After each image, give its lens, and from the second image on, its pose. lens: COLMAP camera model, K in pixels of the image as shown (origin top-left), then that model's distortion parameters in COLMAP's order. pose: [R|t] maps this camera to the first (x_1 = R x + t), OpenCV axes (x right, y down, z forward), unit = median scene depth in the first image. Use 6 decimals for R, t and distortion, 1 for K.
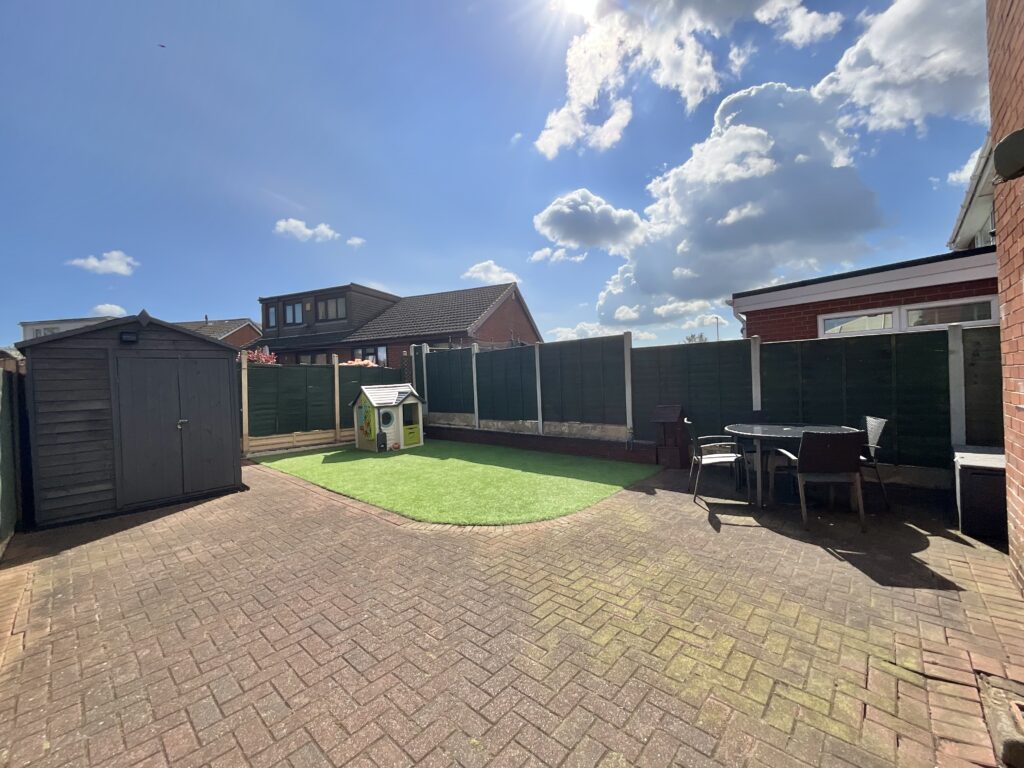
lens RADIAL K [[416.6, 0, 507.3], [0, 416.6, 385.8], [0, 0, 1]] dist [-0.001047, 0.000402]
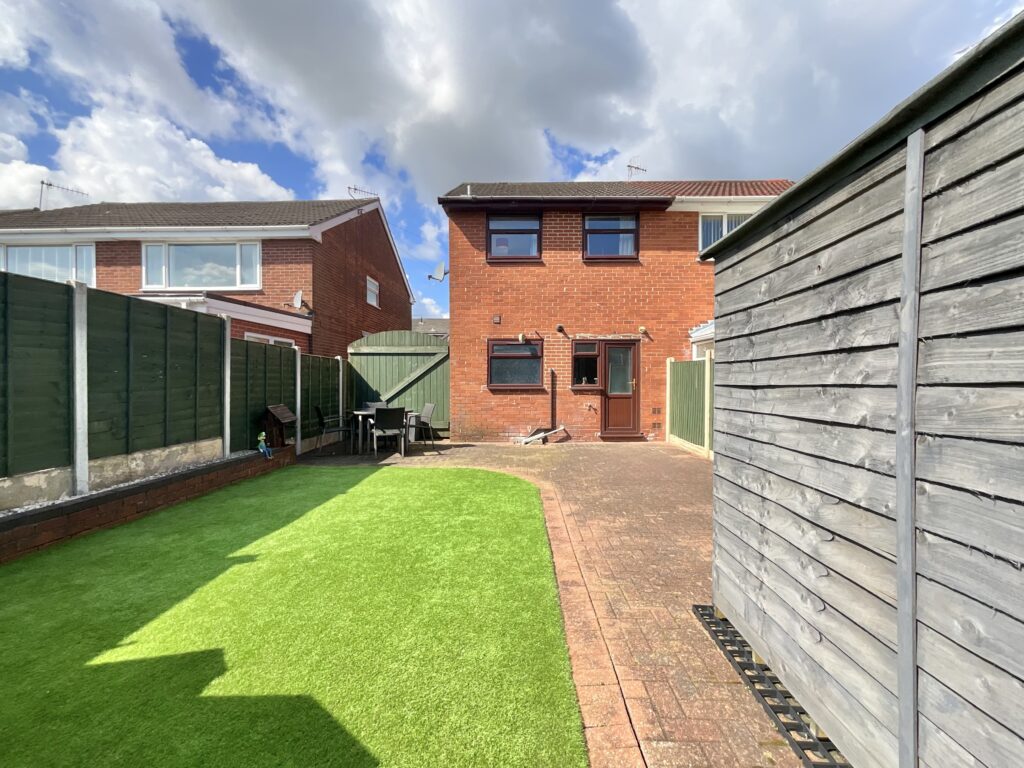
lens RADIAL K [[441.1, 0, 512.5], [0, 441.1, 384.1], [0, 0, 1]] dist [0.001292, -0.000135]
pose [[-0.669869, 0.033816, 0.741709, -0.671146], [0.030032, 0.999379, -0.018441, 0.028310], [-0.741872, 0.009922, -0.670468, 1.148093]]
